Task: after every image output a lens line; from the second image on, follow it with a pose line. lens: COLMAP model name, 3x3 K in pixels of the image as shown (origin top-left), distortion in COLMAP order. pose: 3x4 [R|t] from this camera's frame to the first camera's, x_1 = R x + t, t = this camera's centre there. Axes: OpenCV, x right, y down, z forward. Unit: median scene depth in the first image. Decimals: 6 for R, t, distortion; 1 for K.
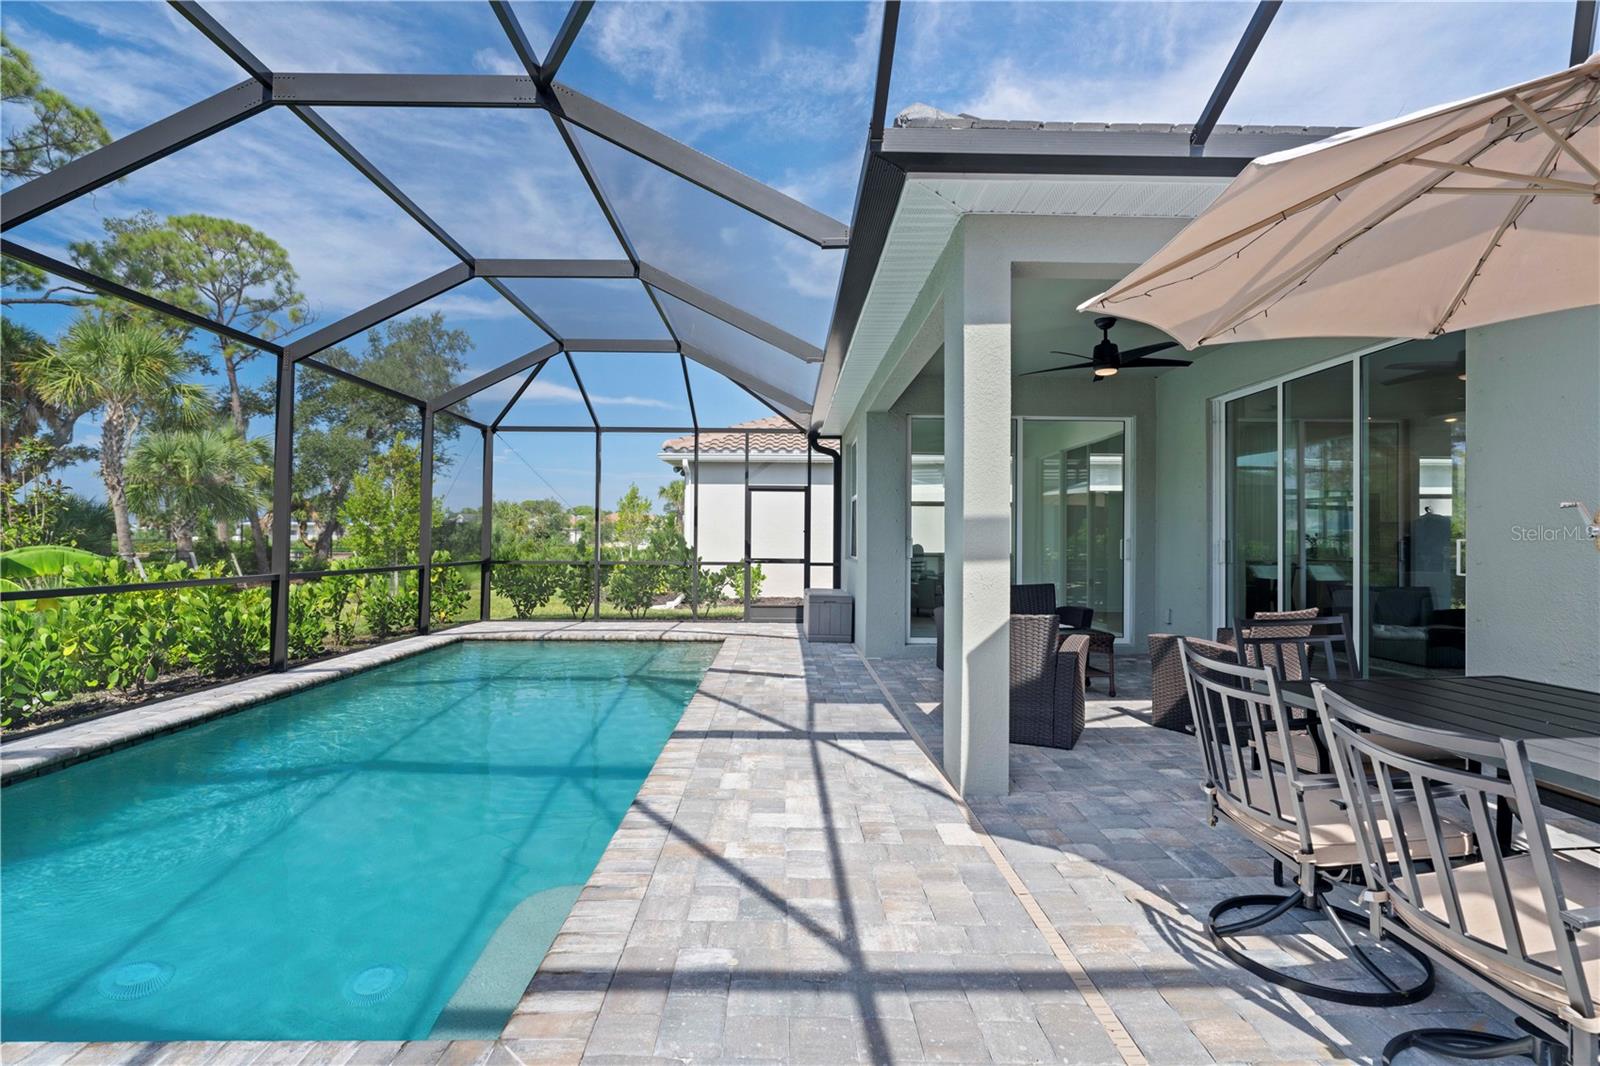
lens RADIAL K [[761.9, 0, 798.2], [0, 761.9, 533.7], [0, 0, 1]] dist [0.000743, -0.000147]
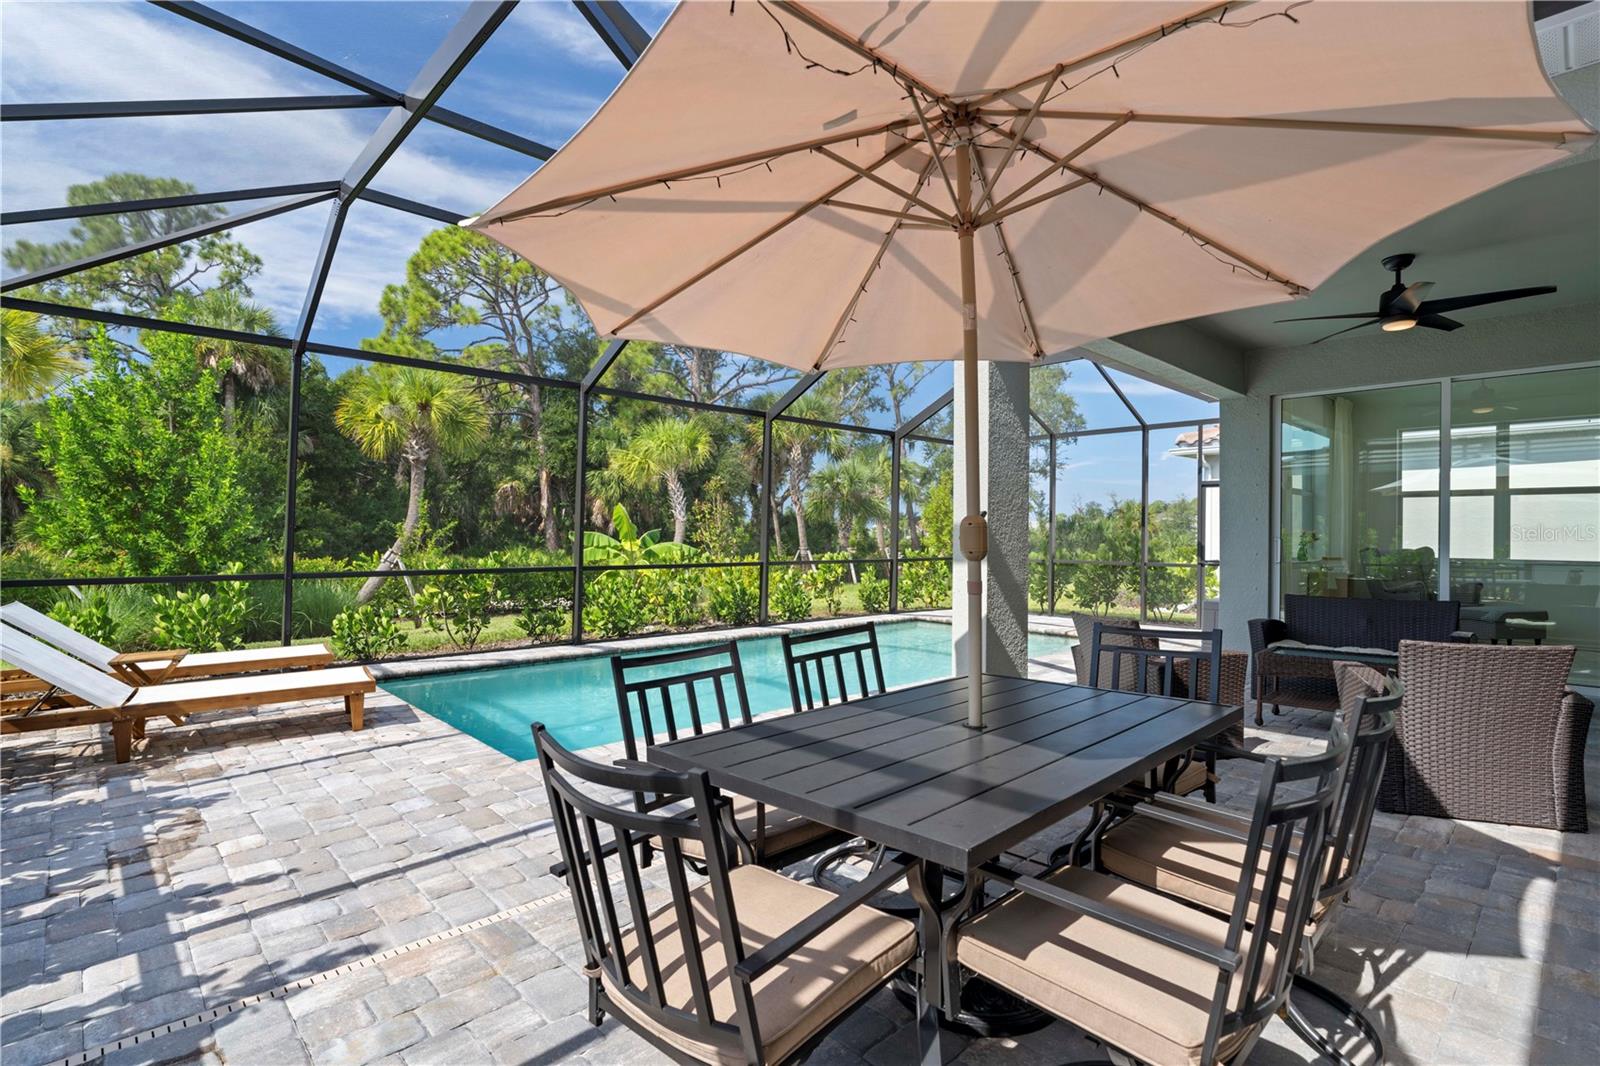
lens RADIAL K [[770.4, 0, 798.5], [0, 770.4, 537.4], [0, 0, 1]] dist [-0.000036, -0.000203]
pose [[0.670298, 0.000820, -0.742091, 0.354518], [0.004097, 0.999980, 0.004806, -0.001908], [0.742080, -0.006261, 0.670282, 0.015923]]
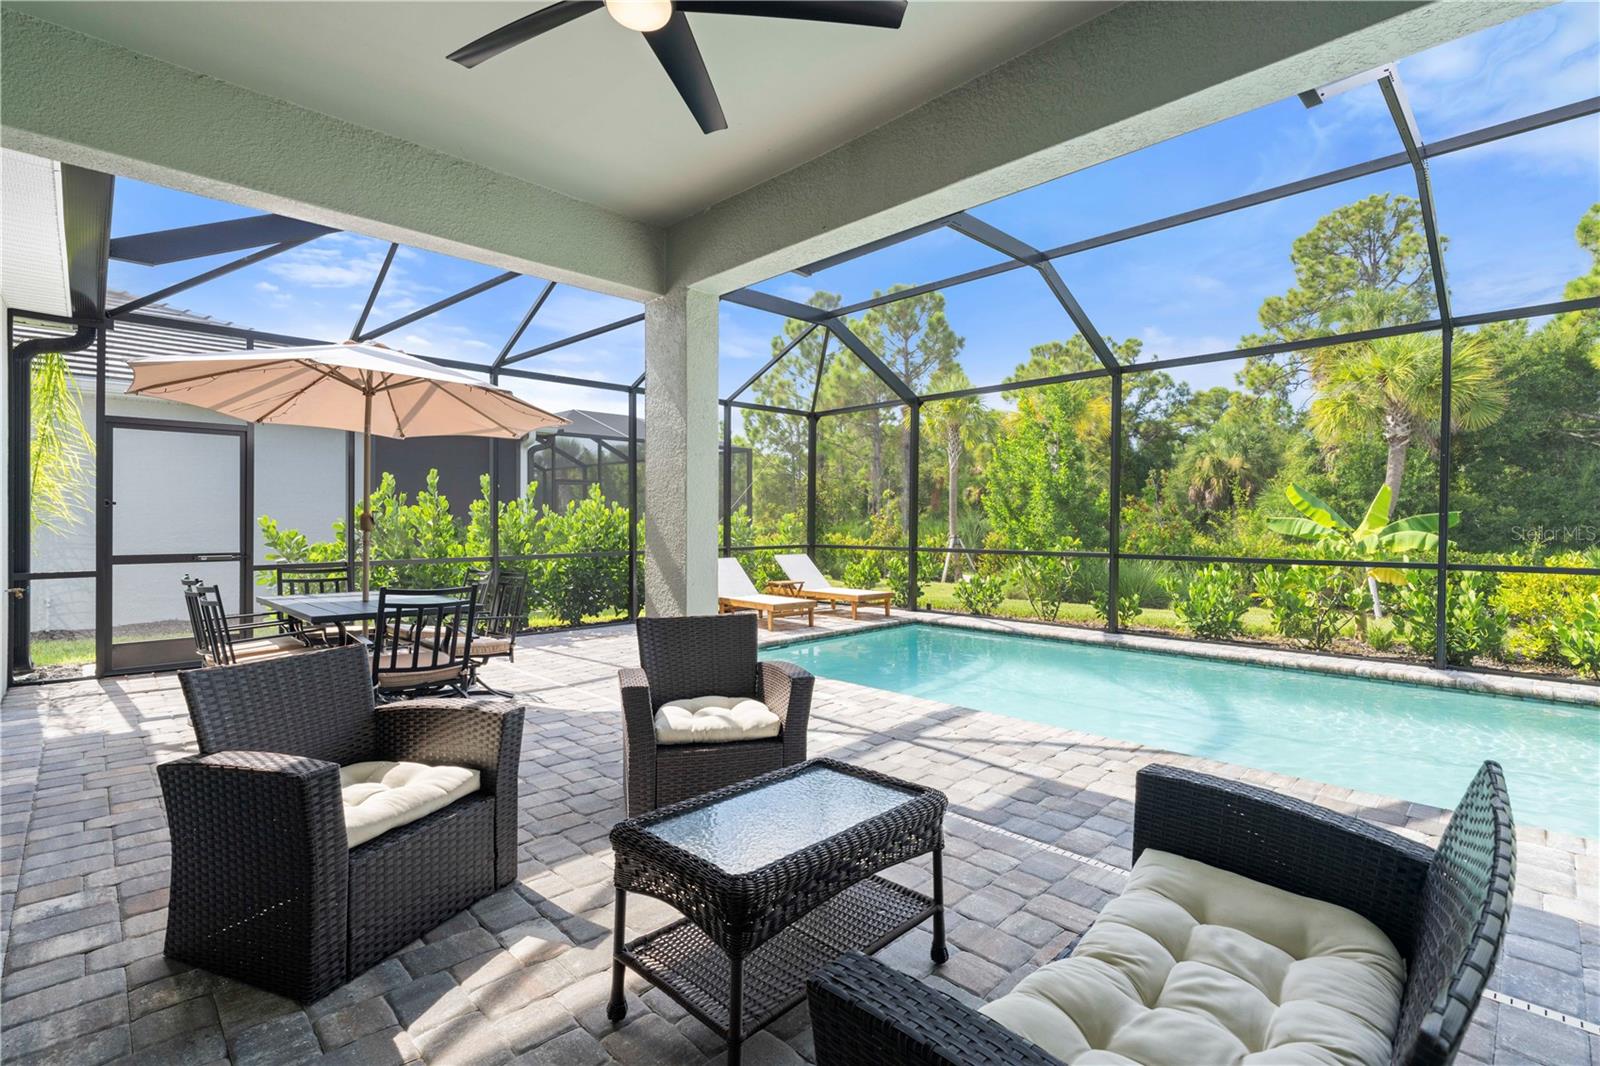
lens RADIAL K [[735.3, 0, 808.2], [0, 735.3, 512.9], [0, 0, 1]] dist [-0.000809, 0.000140]
pose [[-0.725905, -0.011330, -0.687702, 0.350267], [0.004410, 0.999767, -0.021126, 0.005003], [0.687781, -0.018368, -0.725686, 0.787982]]
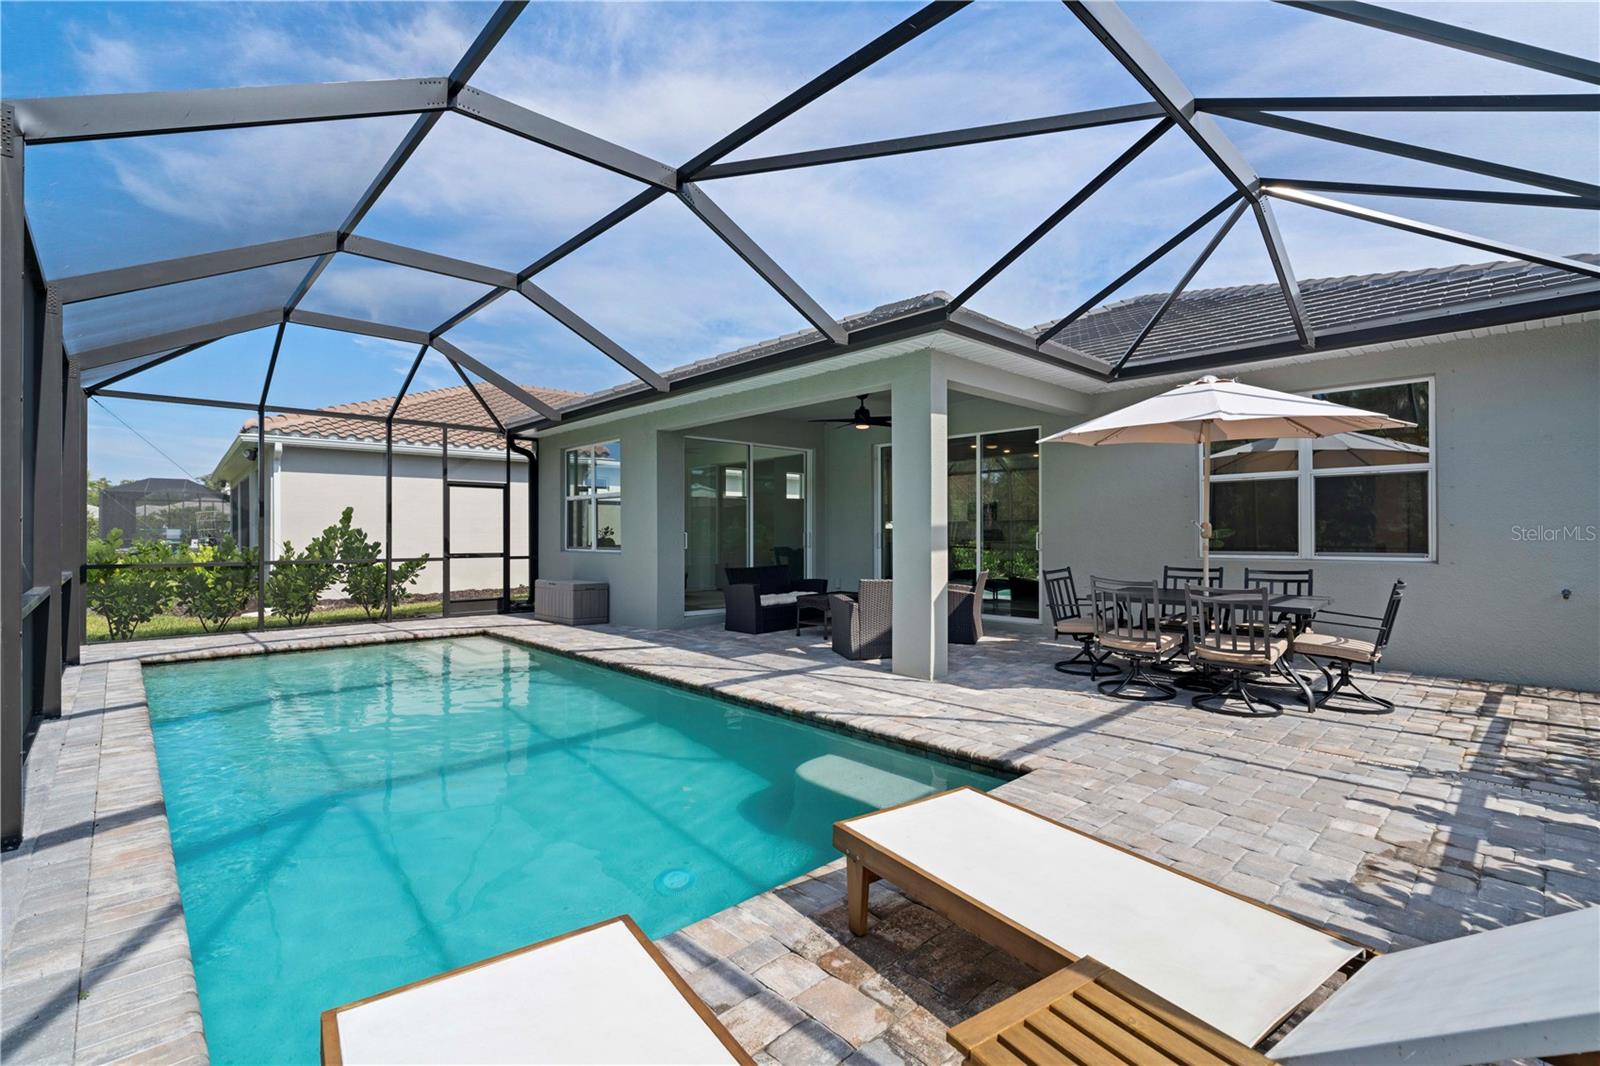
lens RADIAL K [[719.7, 0, 801.2], [0, 719.7, 537.6], [0, 0, 1]] dist [-0.003711, 0.000297]
pose [[0.734347, -0.010023, 0.678700, -0.432846], [-0.000336, 0.999885, 0.015129, -0.003516], [-0.678774, -0.011338, 0.734260, -0.005842]]
